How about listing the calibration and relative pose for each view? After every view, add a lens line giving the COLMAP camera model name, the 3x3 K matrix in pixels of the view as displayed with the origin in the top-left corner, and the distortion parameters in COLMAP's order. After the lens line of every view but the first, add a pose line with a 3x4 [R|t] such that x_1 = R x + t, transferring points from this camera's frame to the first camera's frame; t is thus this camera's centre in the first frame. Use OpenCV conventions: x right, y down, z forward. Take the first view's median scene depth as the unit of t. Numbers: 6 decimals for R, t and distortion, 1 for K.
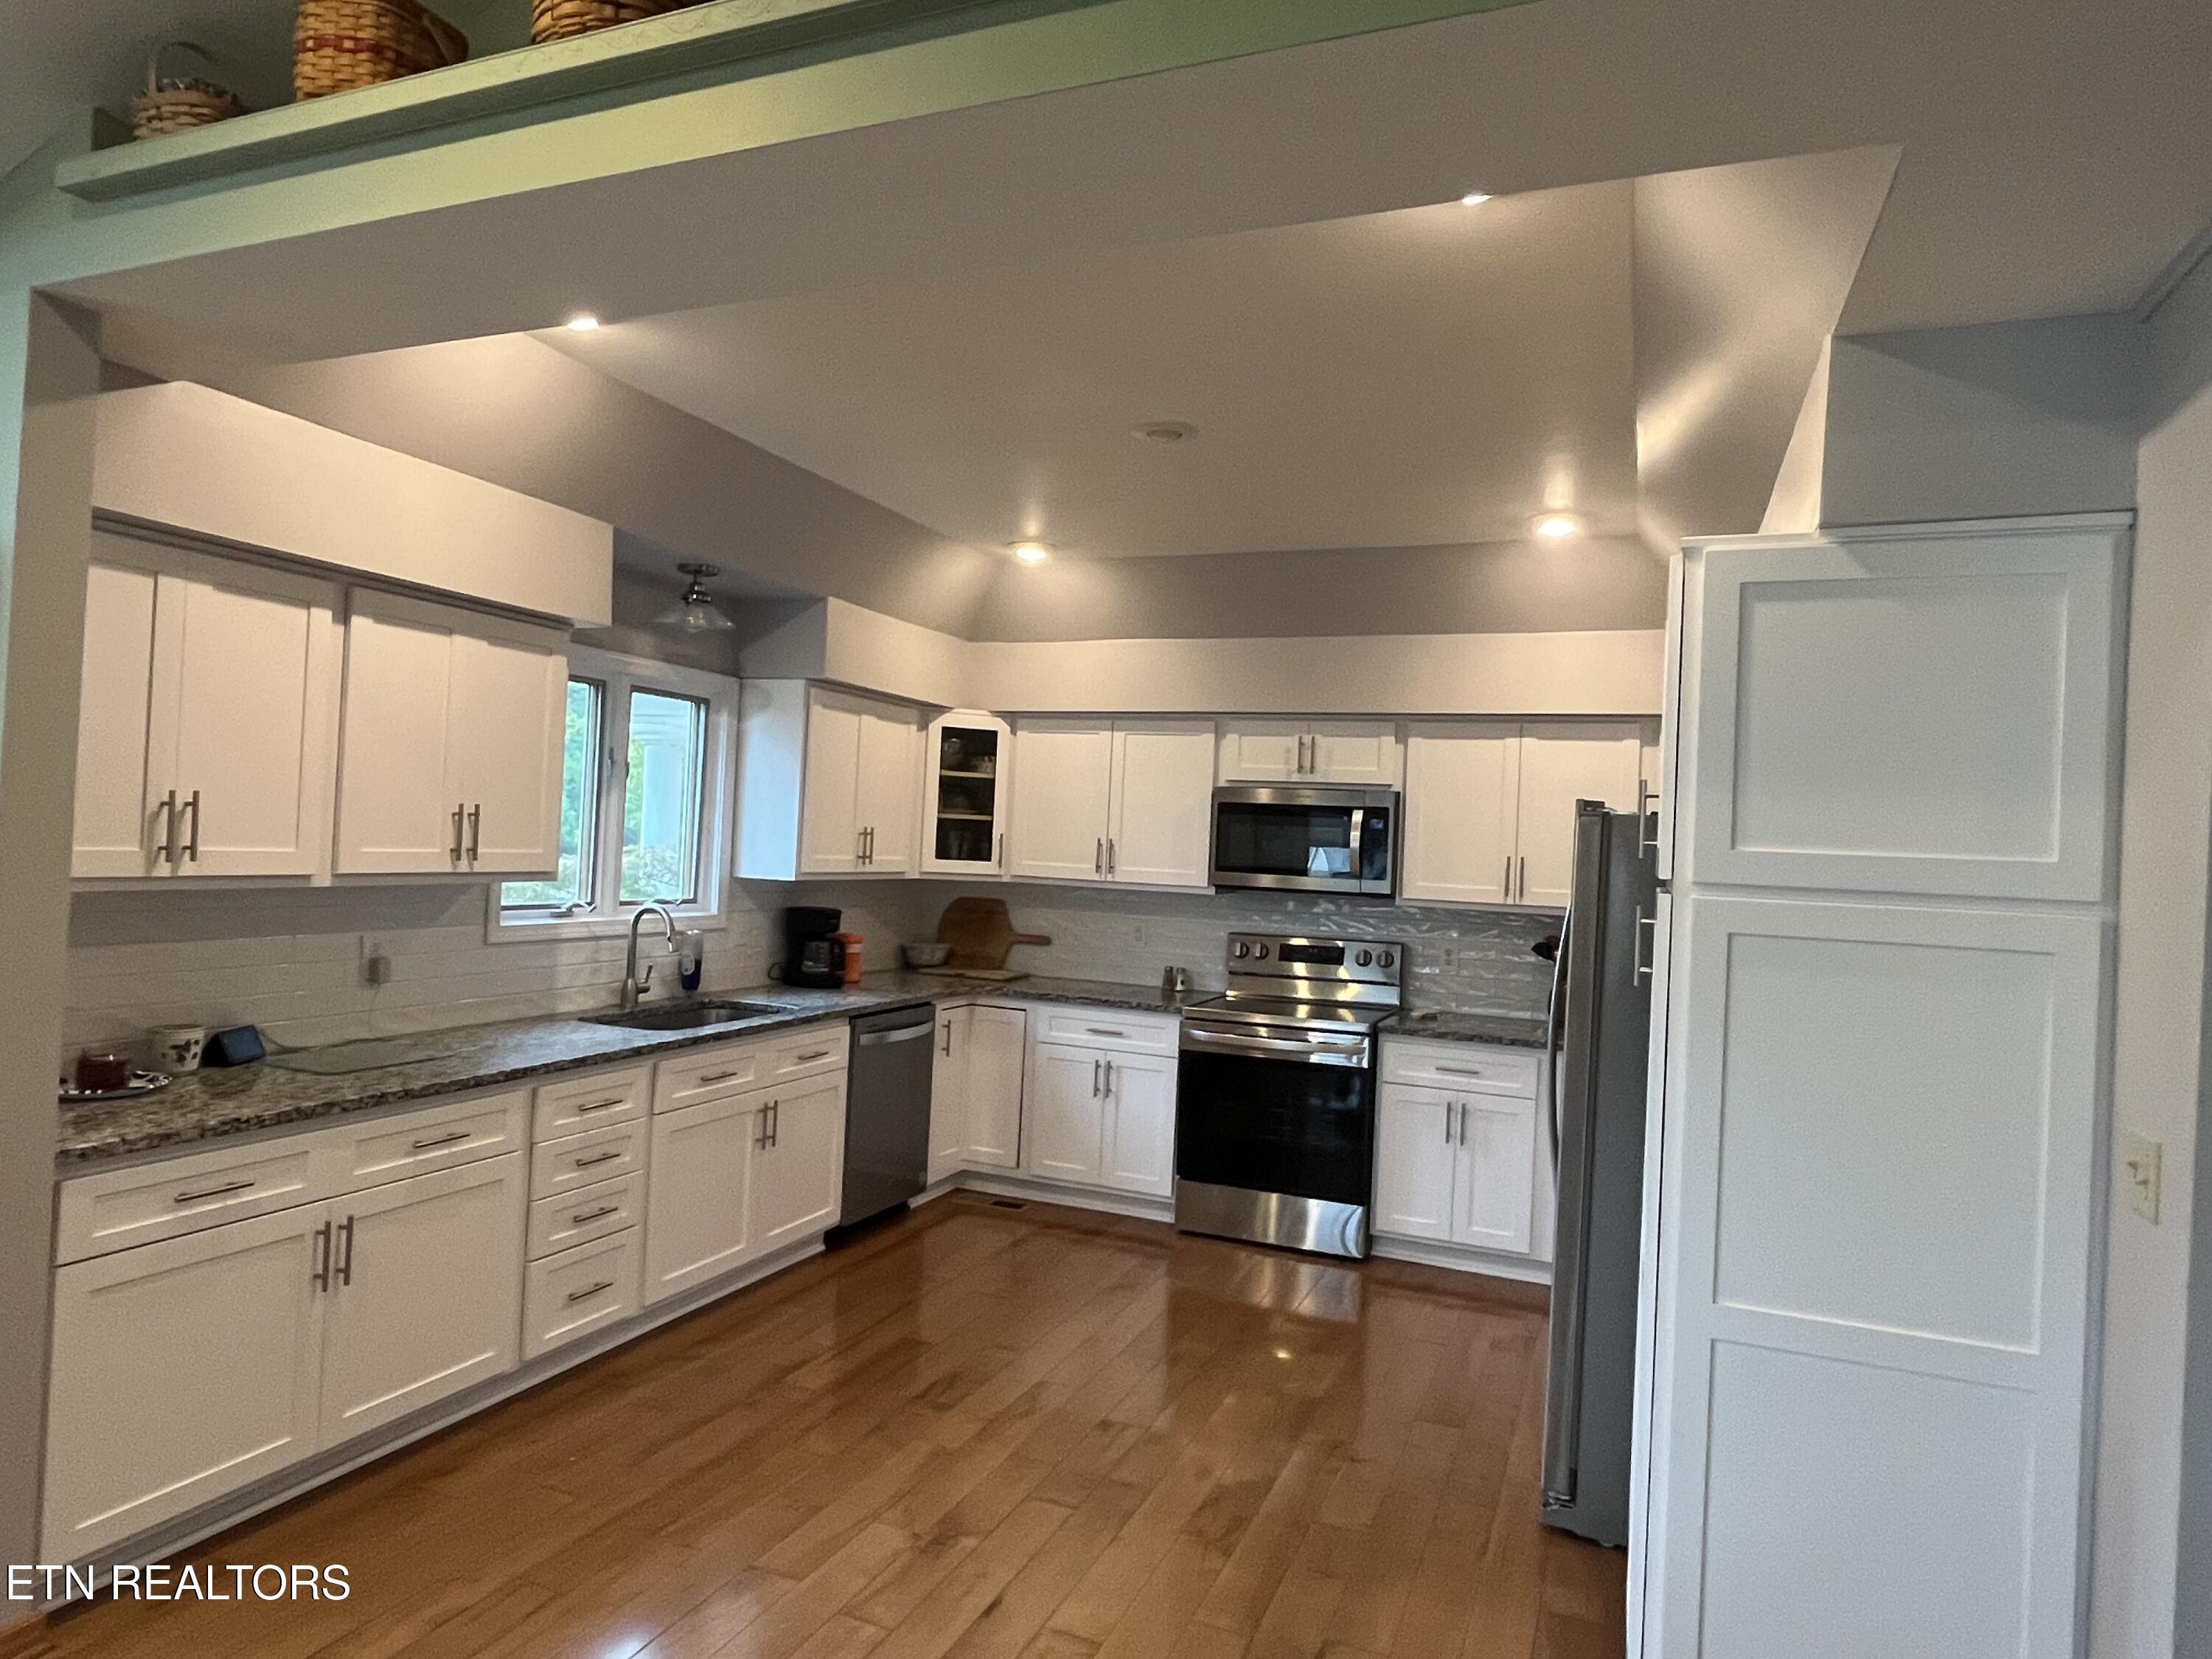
lens RADIAL K [[1322.1, 0, 1101.9], [0, 1322.1, 825.9], [0, 0, 1]] dist [0.000648, -0.005231]
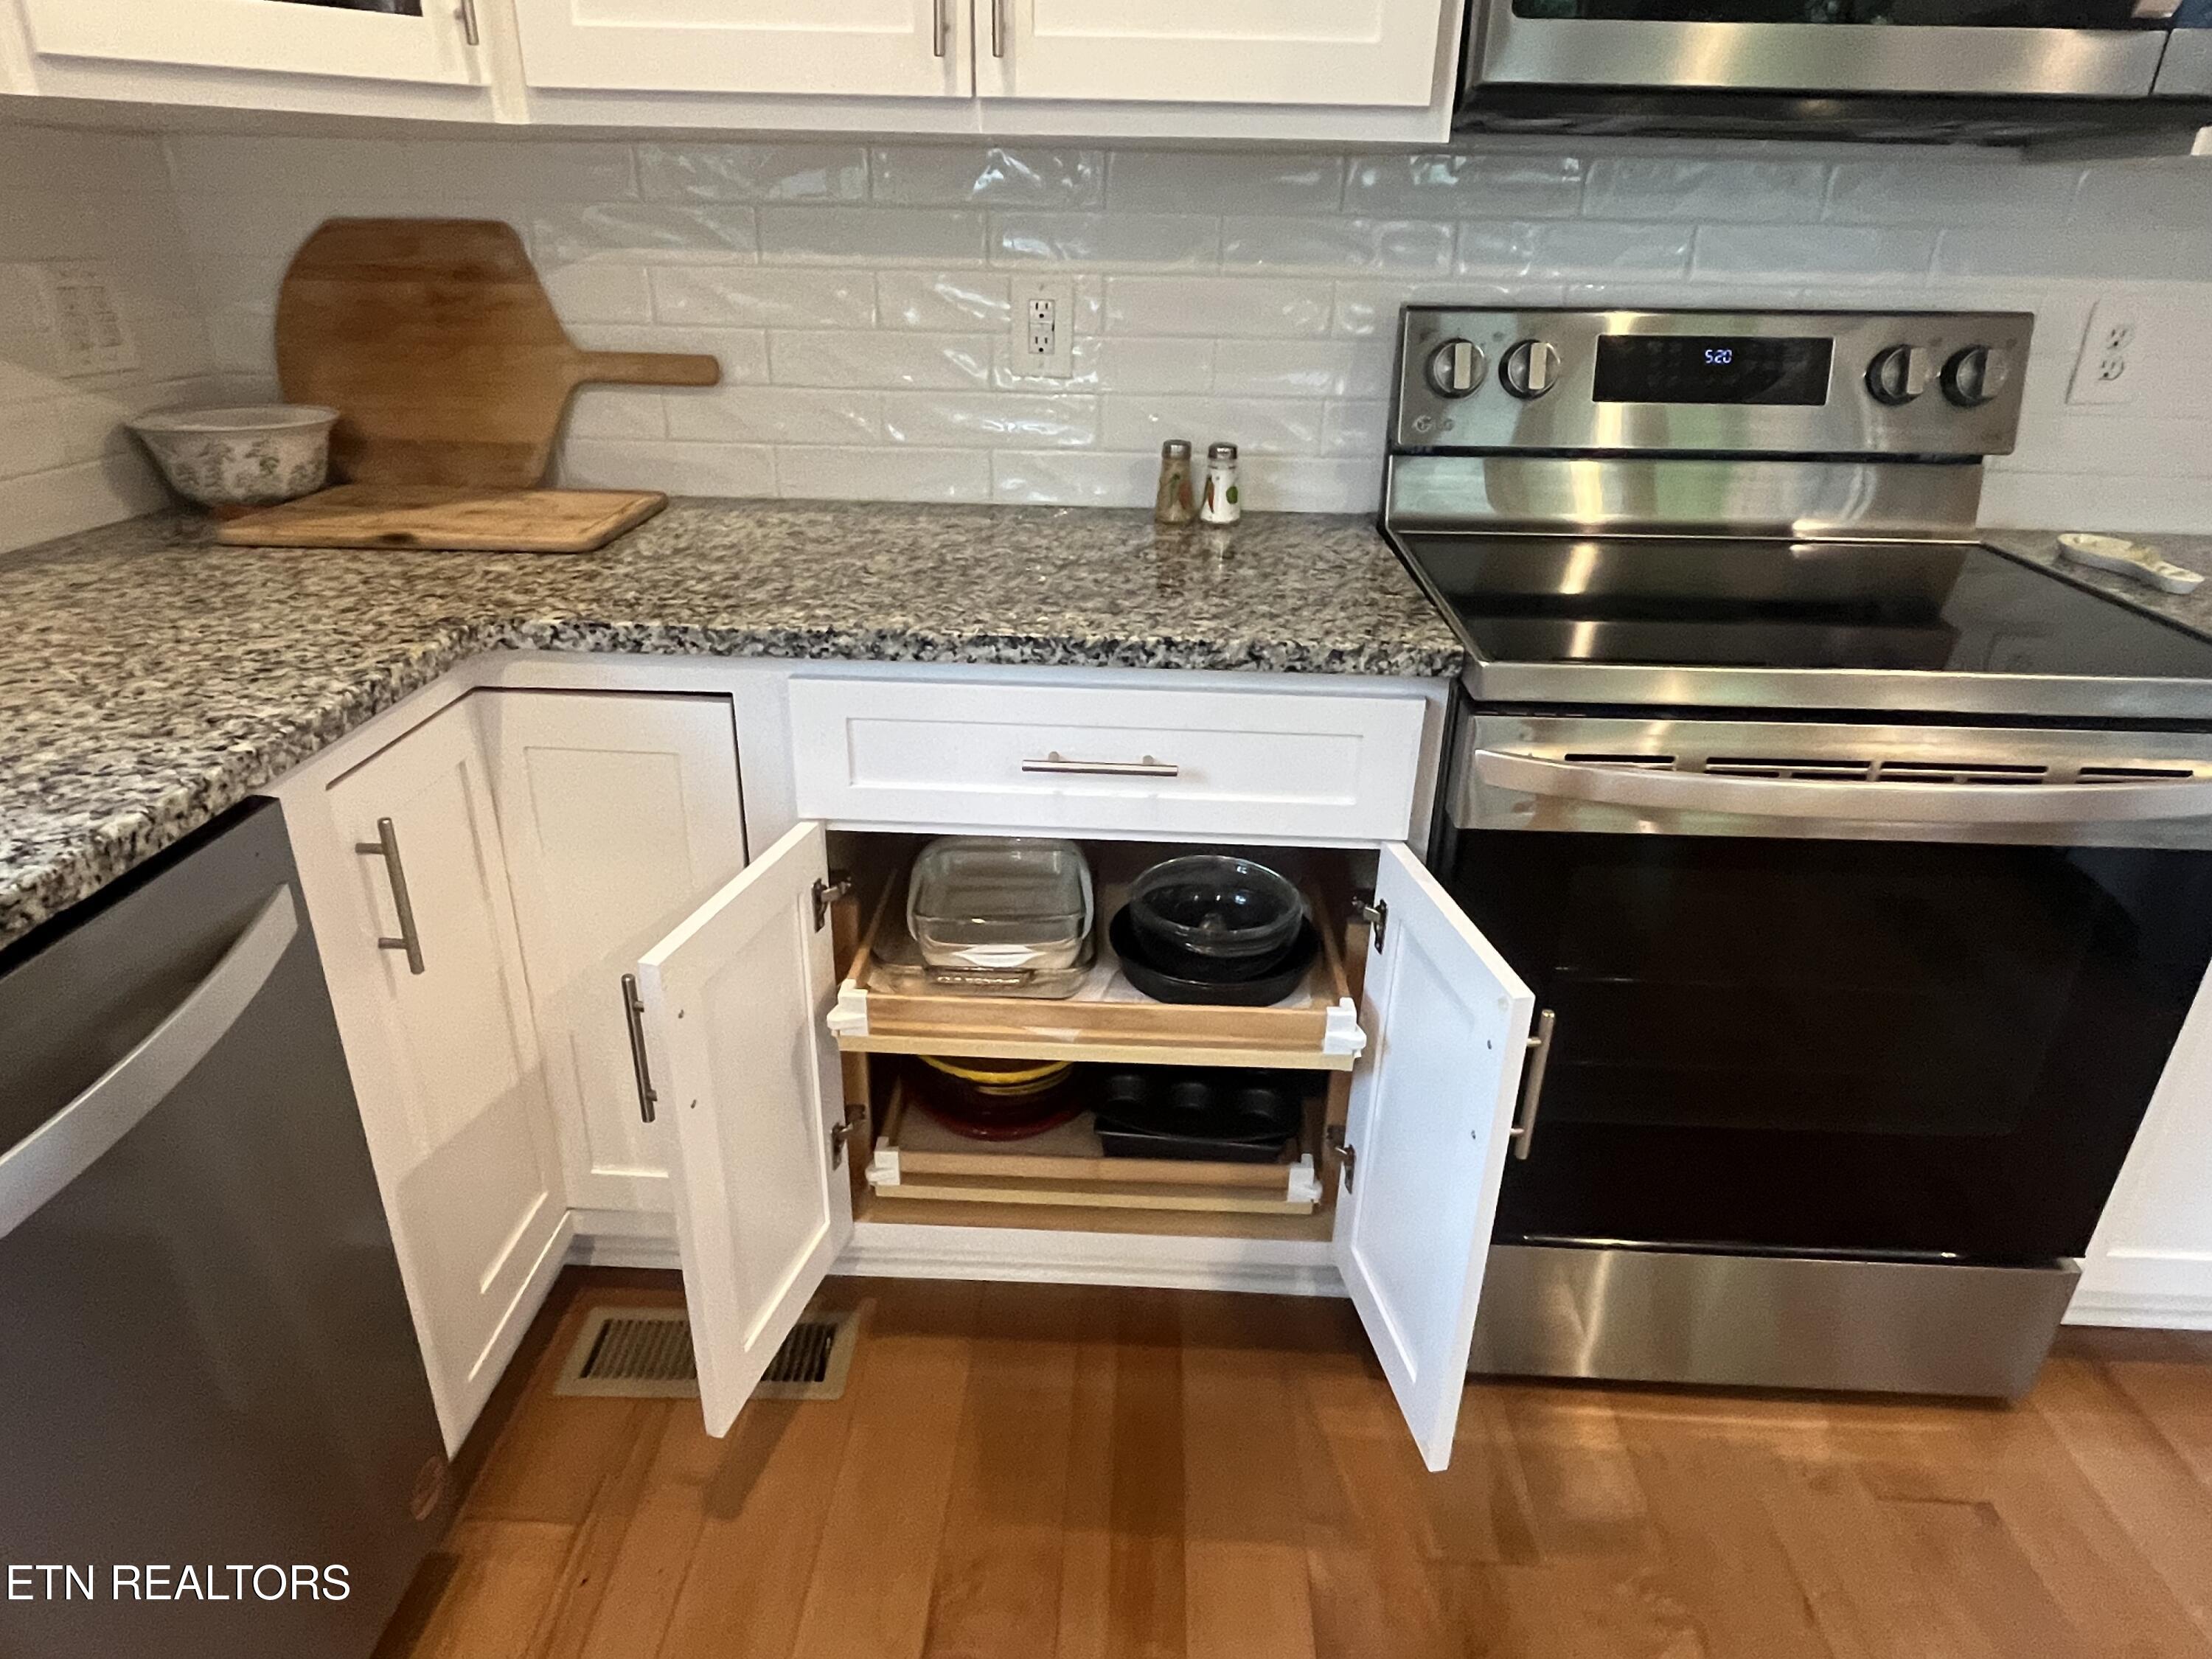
lens RADIAL K [[1322.1, 0, 1101.9], [0, 1322.1, 825.9], [0, 0, 1]] dist [0.000648, -0.005231]
pose [[0.939395, -0.169780, 0.297846, -0.077956], [0.021411, 0.896125, 0.443286, 0.062361], [-0.342168, -0.410043, 0.845450, 0.854485]]
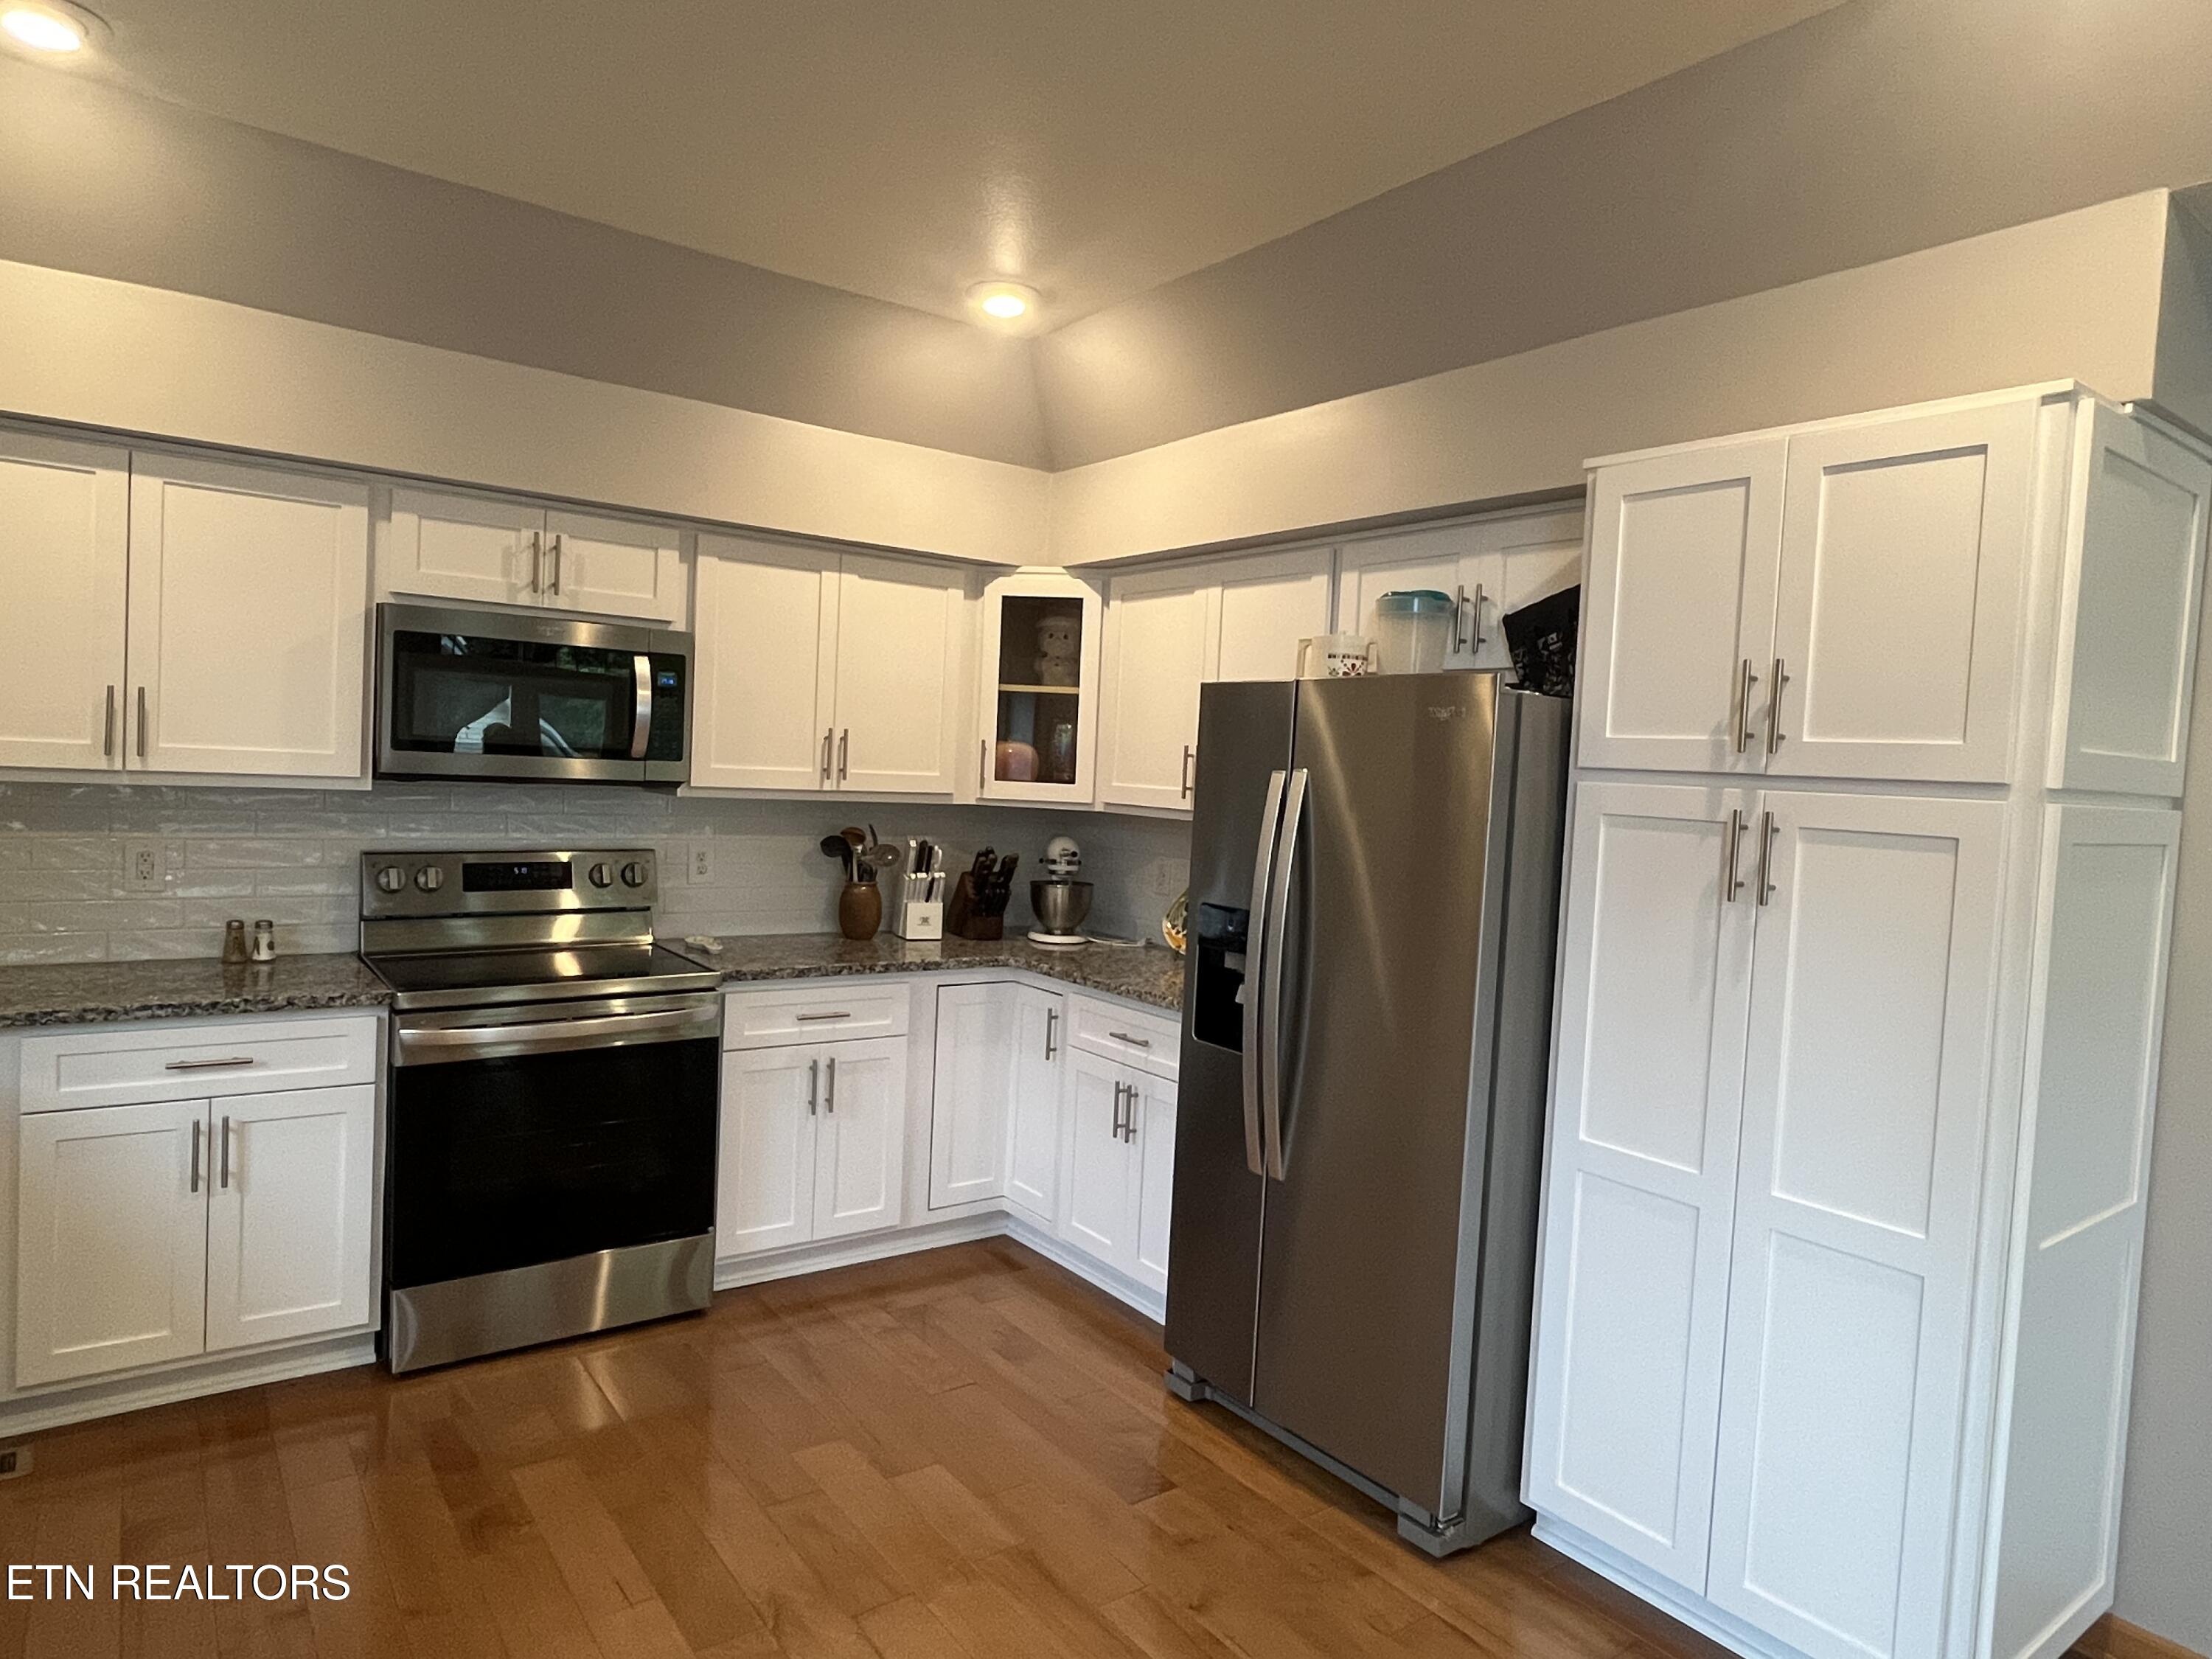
lens RADIAL K [[1322.1, 0, 1101.9], [0, 1322.1, 825.9], [0, 0, 1]] dist [0.000648, -0.005231]
pose [[0.520787, -0.060994, 0.851505, -0.271630], [-0.034673, 0.995110, 0.092487, 0.003258], [-0.852982, -0.077691, 0.516126, 0.477907]]
